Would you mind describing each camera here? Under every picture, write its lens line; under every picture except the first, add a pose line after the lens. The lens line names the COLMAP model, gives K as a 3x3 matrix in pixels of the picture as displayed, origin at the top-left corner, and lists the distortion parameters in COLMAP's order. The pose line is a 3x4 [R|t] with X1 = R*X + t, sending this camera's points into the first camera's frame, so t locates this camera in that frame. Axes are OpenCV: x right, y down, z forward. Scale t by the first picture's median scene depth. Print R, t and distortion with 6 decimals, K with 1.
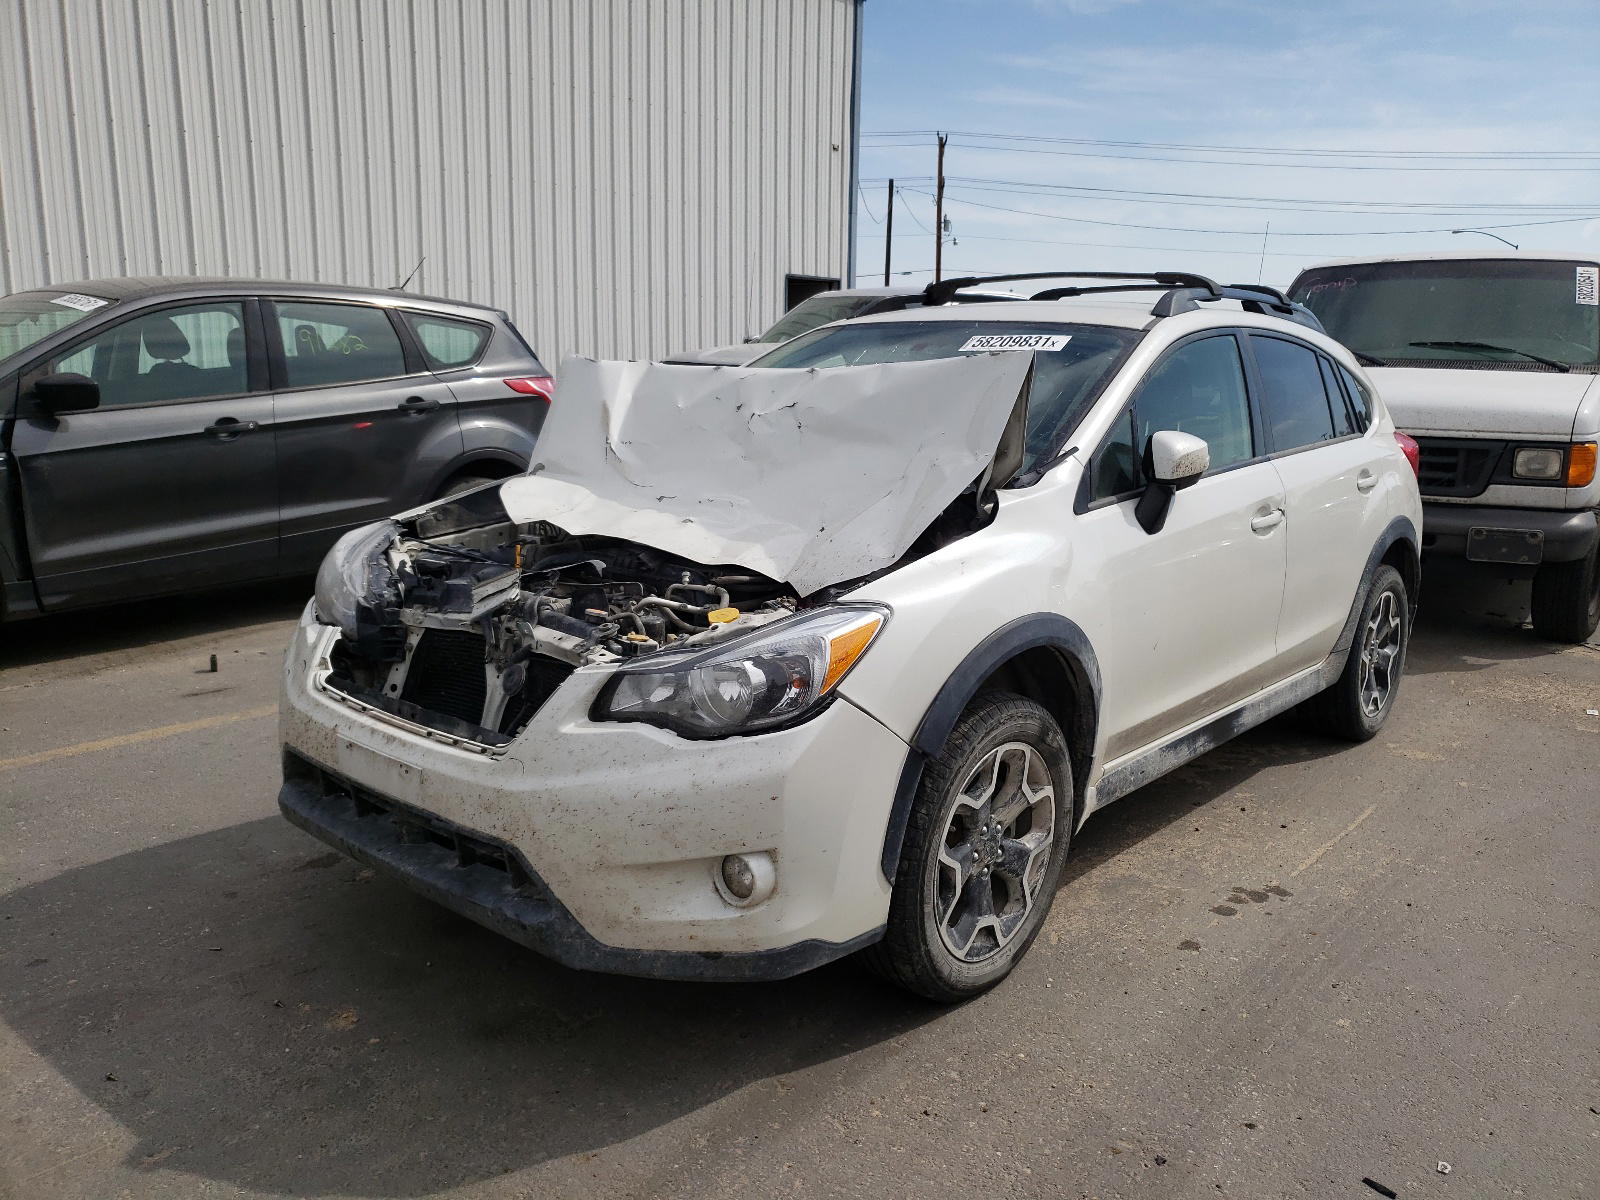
lens RADIAL K [[1227.5, 0, 811.0], [0, 1227.5, 591.1], [0, 0, 1]] dist [0.083400, -0.155159]
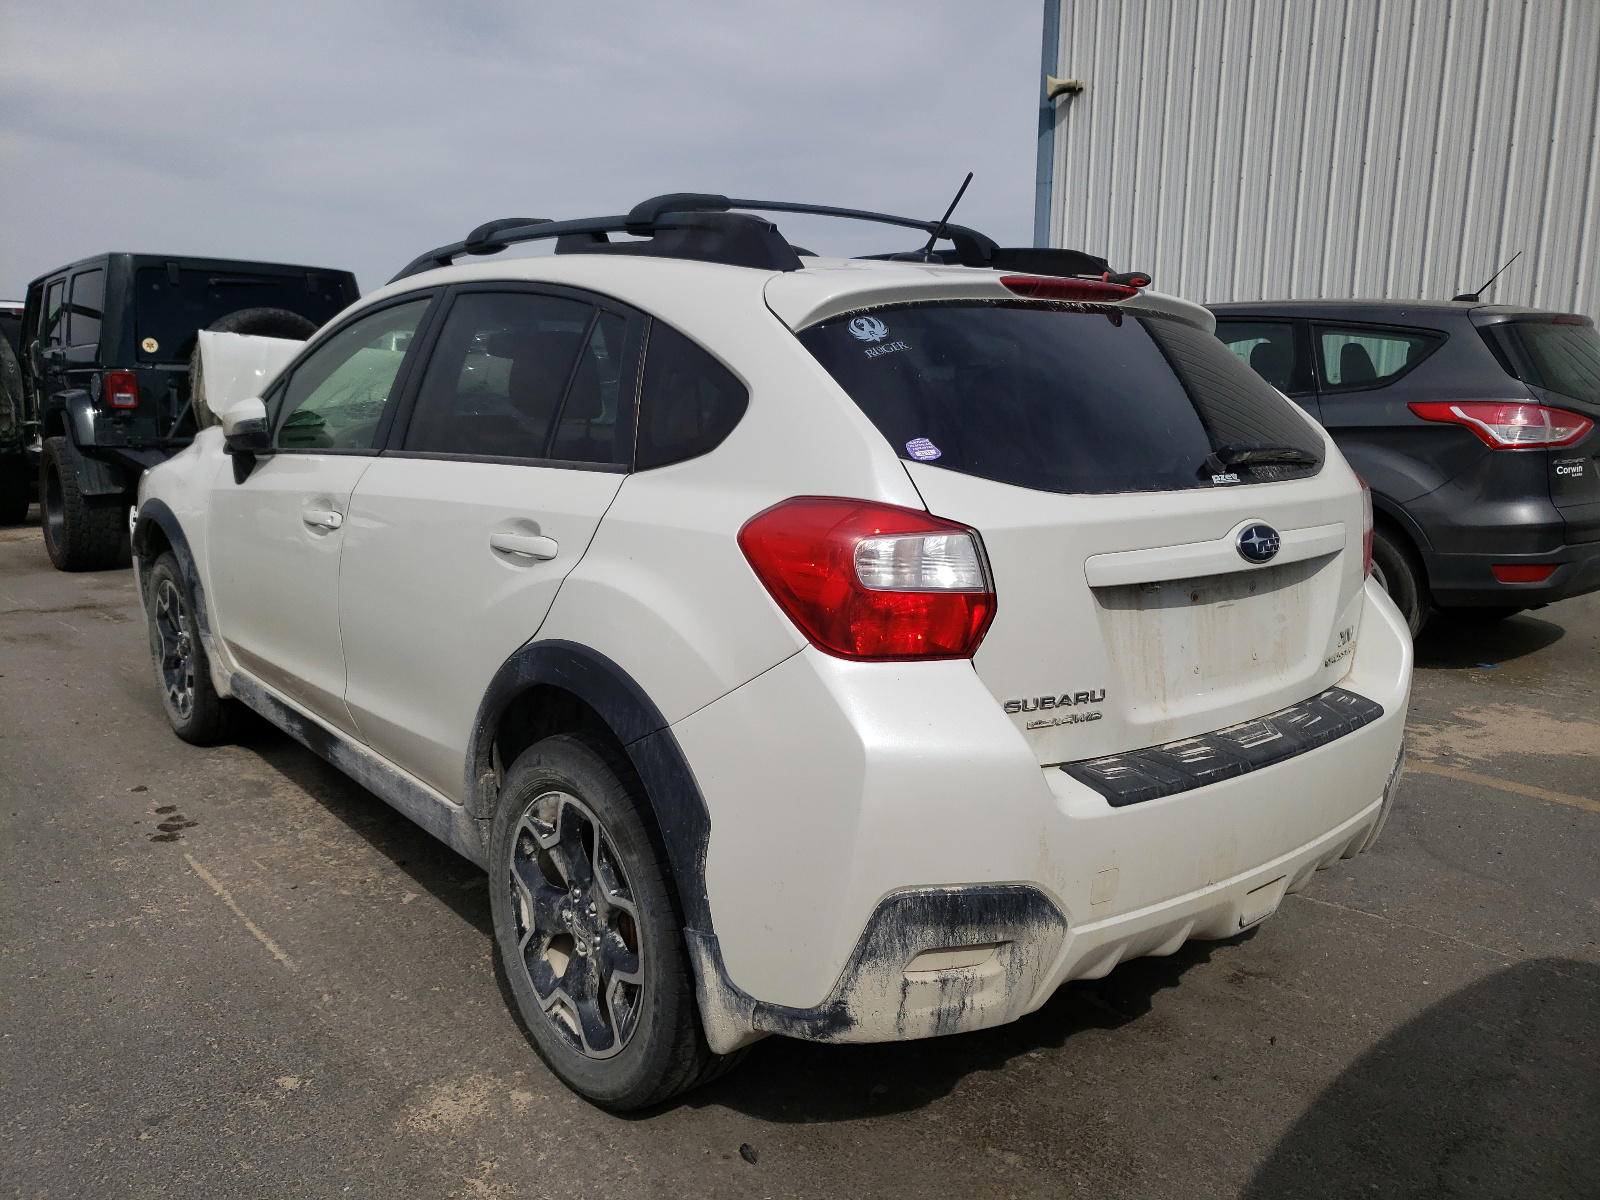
lens RADIAL K [[1227.5, 0, 811.0], [0, 1227.5, 591.1], [0, 0, 1]] dist [0.083400, -0.155159]
pose [[-0.156030, 0.151314, -0.976094, 2.595869], [-0.201412, 0.962561, 0.181412, -0.518038], [0.967000, 0.224902, -0.119712, 3.255156]]
